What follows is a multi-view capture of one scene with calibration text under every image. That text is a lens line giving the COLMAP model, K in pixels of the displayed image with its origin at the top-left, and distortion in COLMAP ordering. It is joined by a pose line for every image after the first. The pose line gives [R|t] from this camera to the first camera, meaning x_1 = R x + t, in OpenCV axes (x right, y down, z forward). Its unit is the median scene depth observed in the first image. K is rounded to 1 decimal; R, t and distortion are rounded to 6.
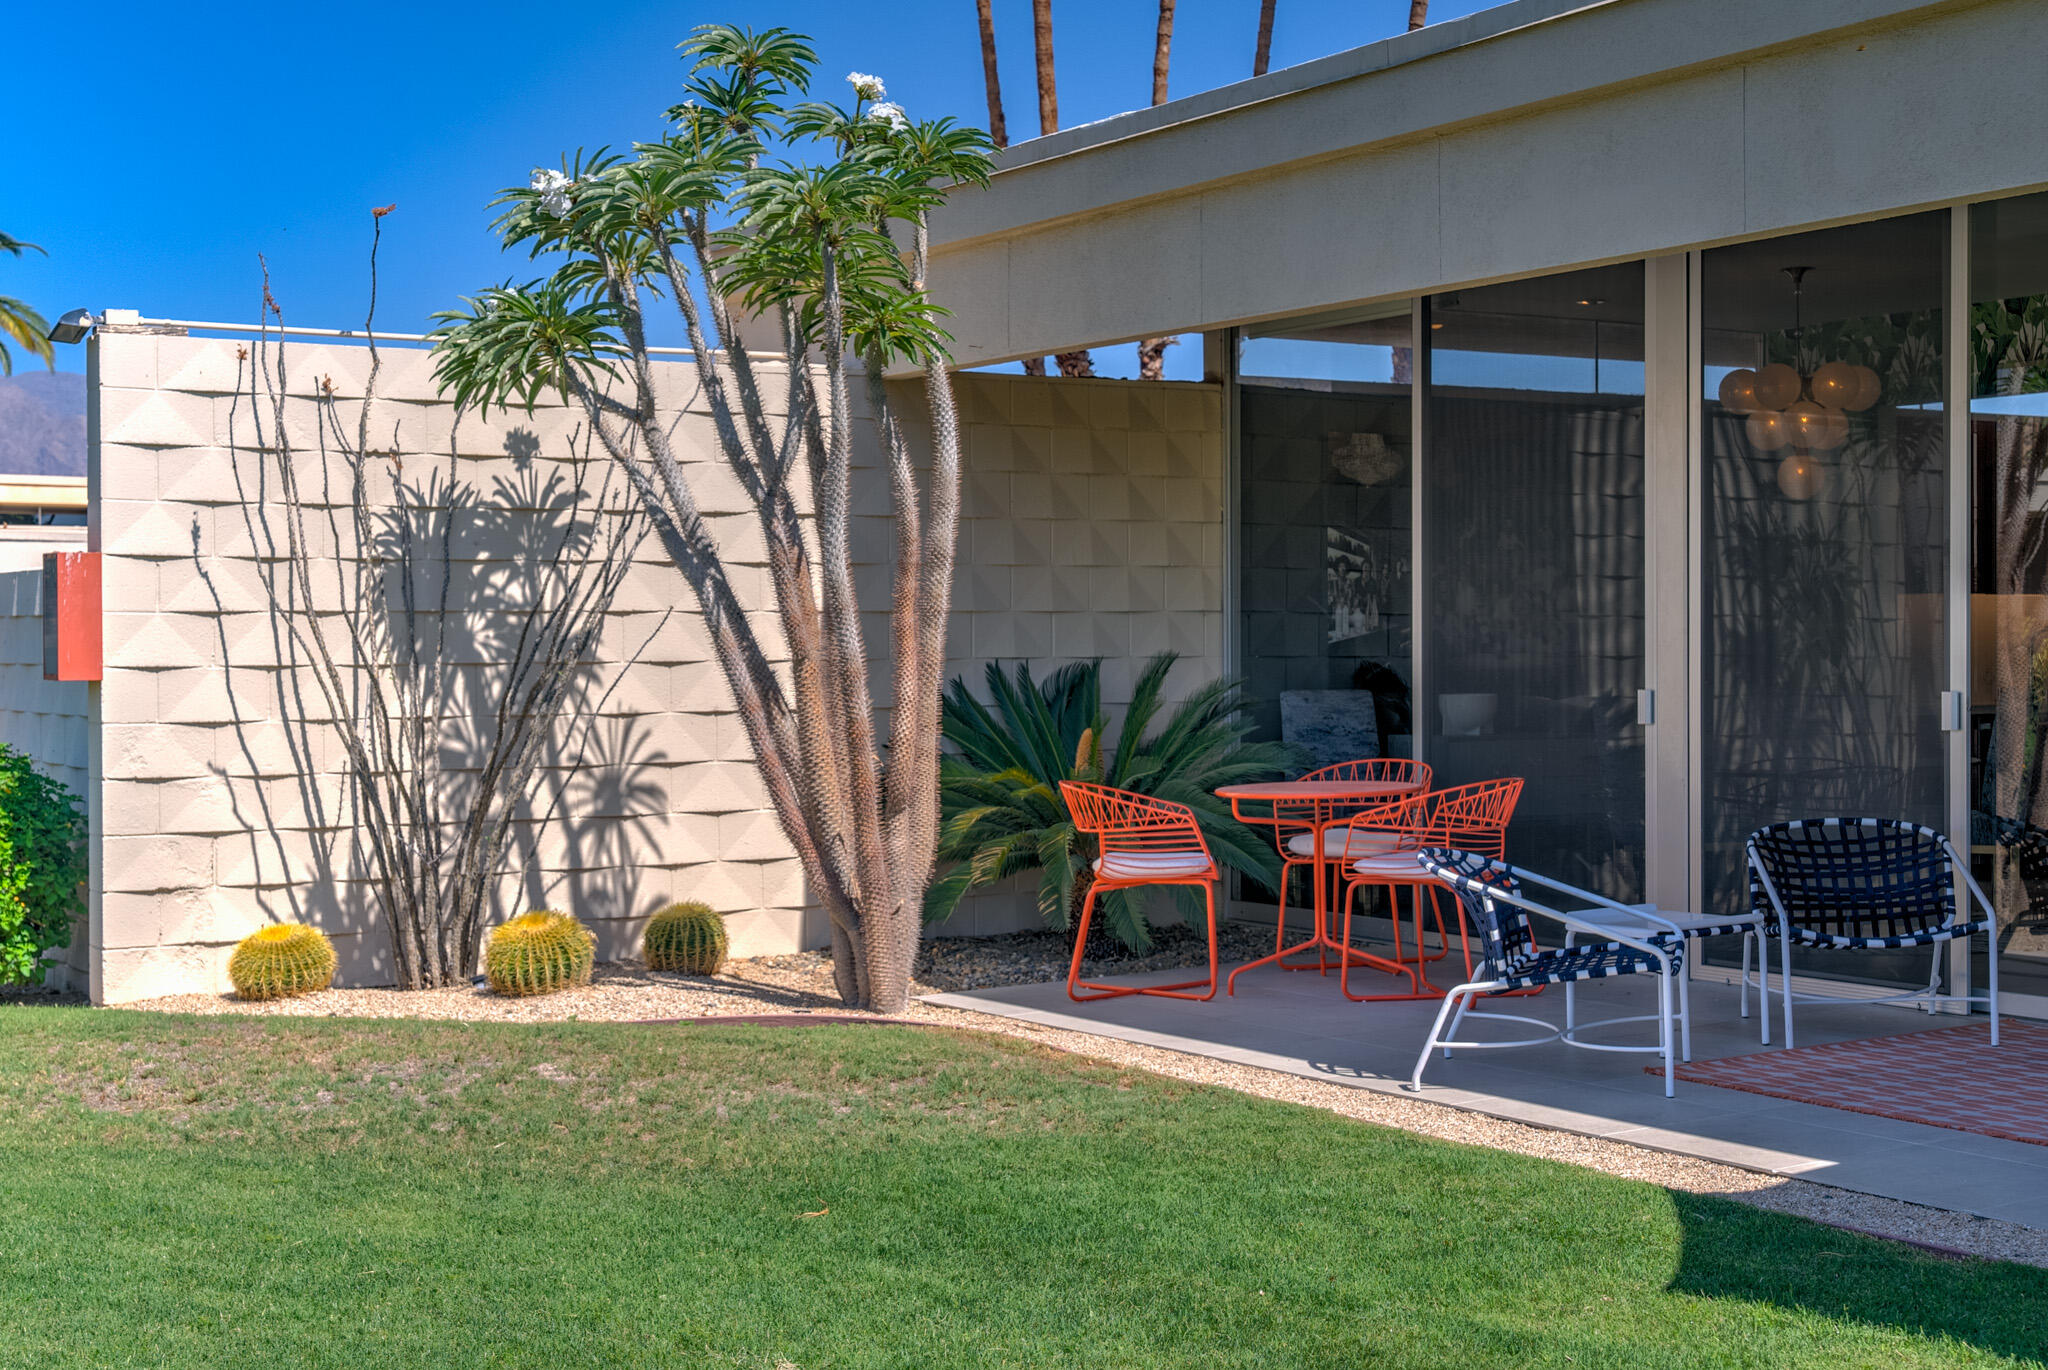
lens RADIAL K [[2797.6, 0, 1012.1], [0, 2797.6, 680.5], [0, 0, 1]] dist [0.012308, 0.000000]
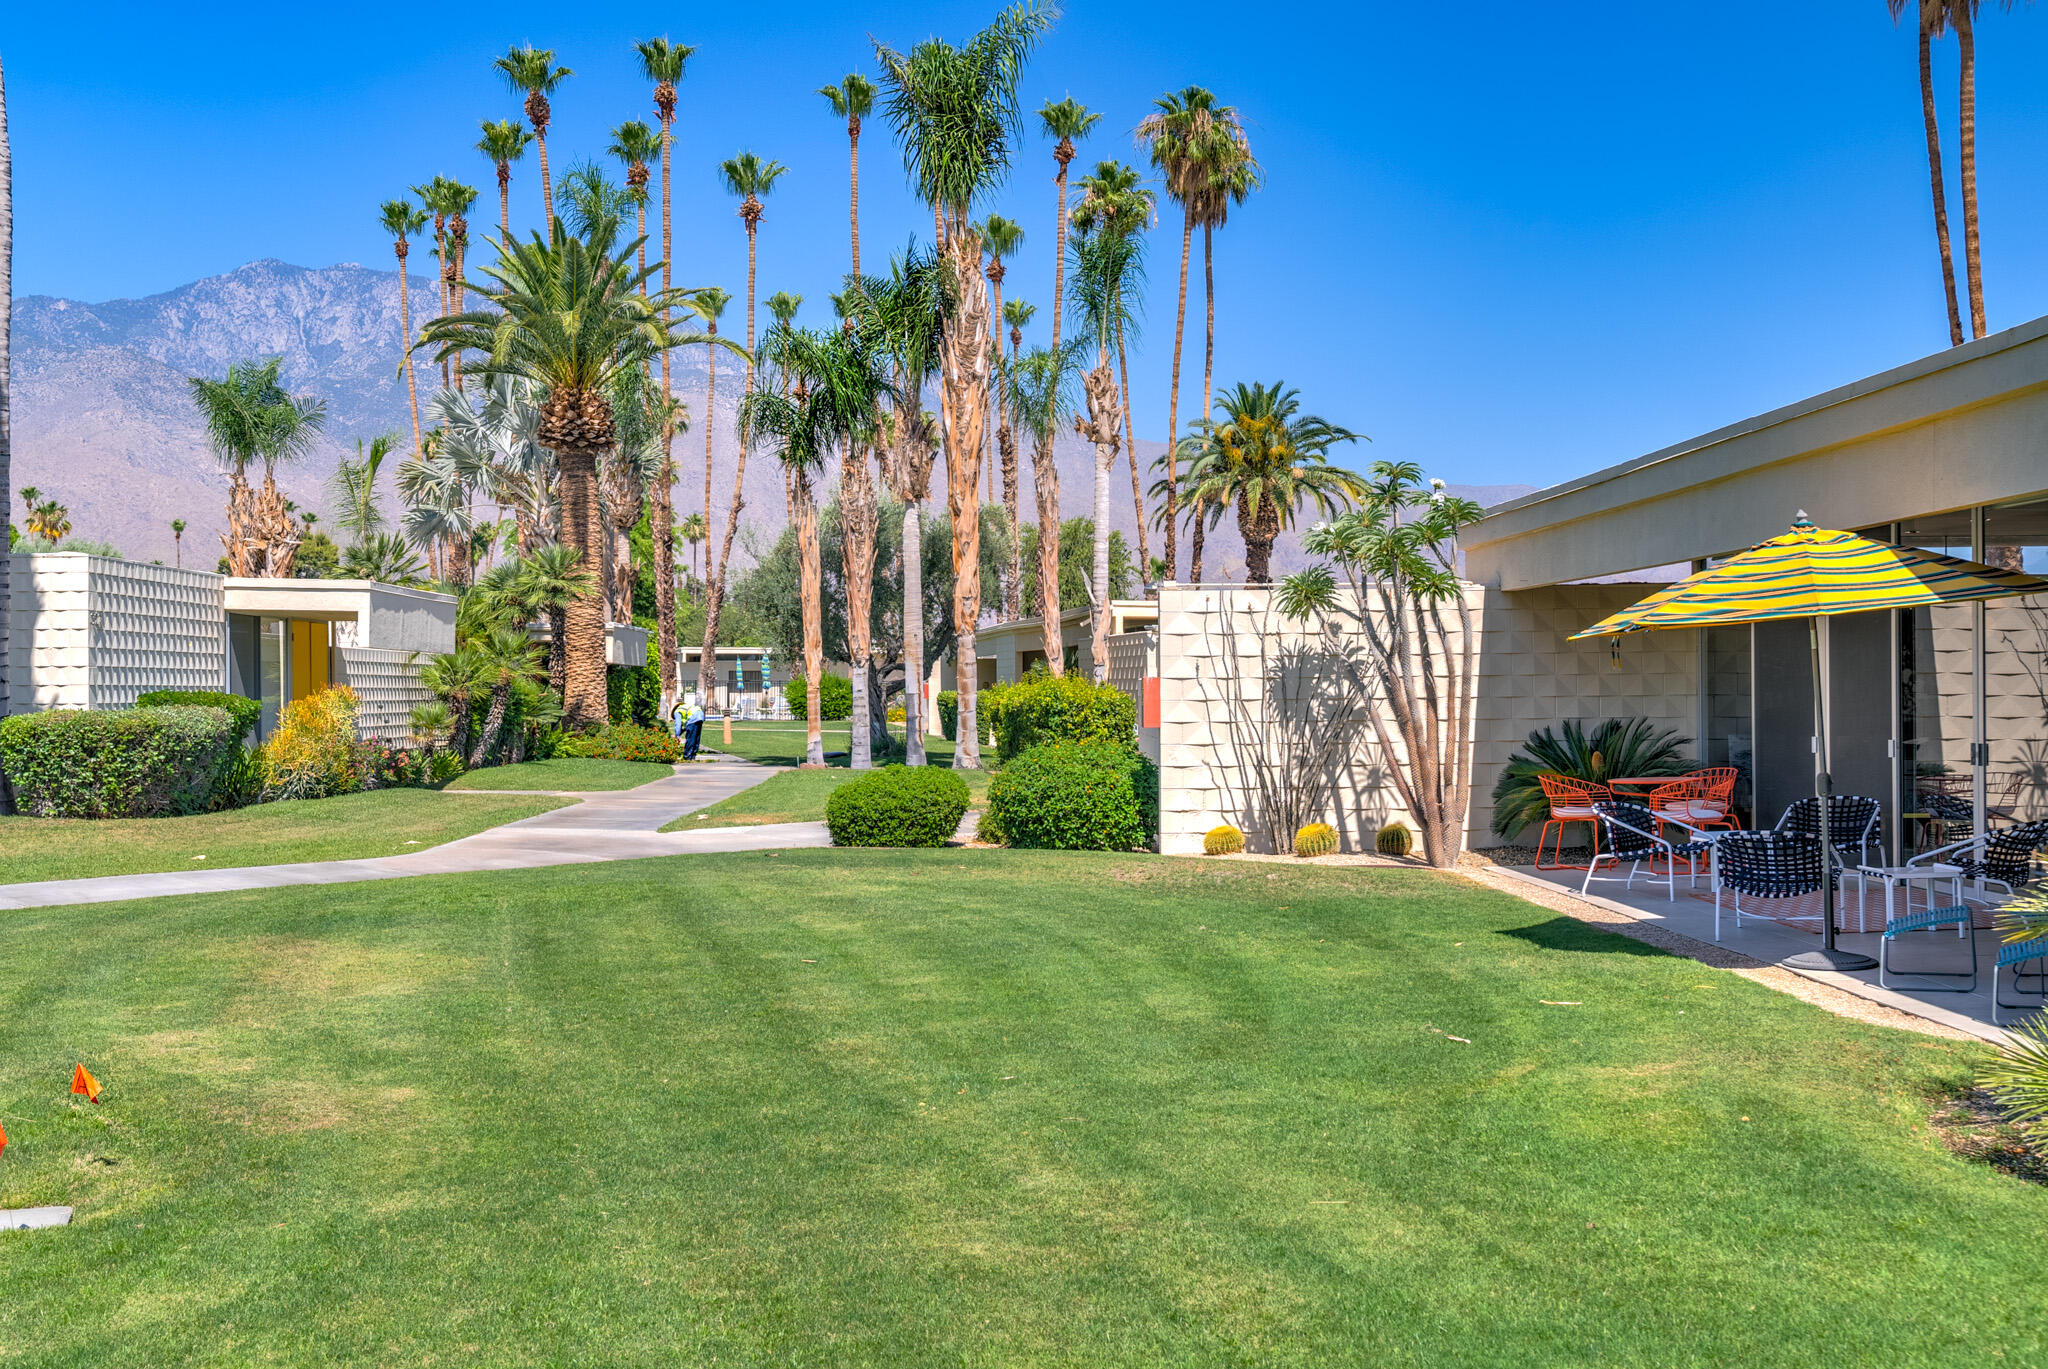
lens RADIAL K [[2146.4, 0, 1033.1], [0, 2146.4, 684.9], [0, 0, 1]] dist [0.009663, 0.000000]
pose [[0.862033, -0.002989, -0.506843, 0.538500], [-0.002078, 0.999953, -0.009432, -0.019113], [0.506848, 0.009184, 0.861987, -0.708356]]
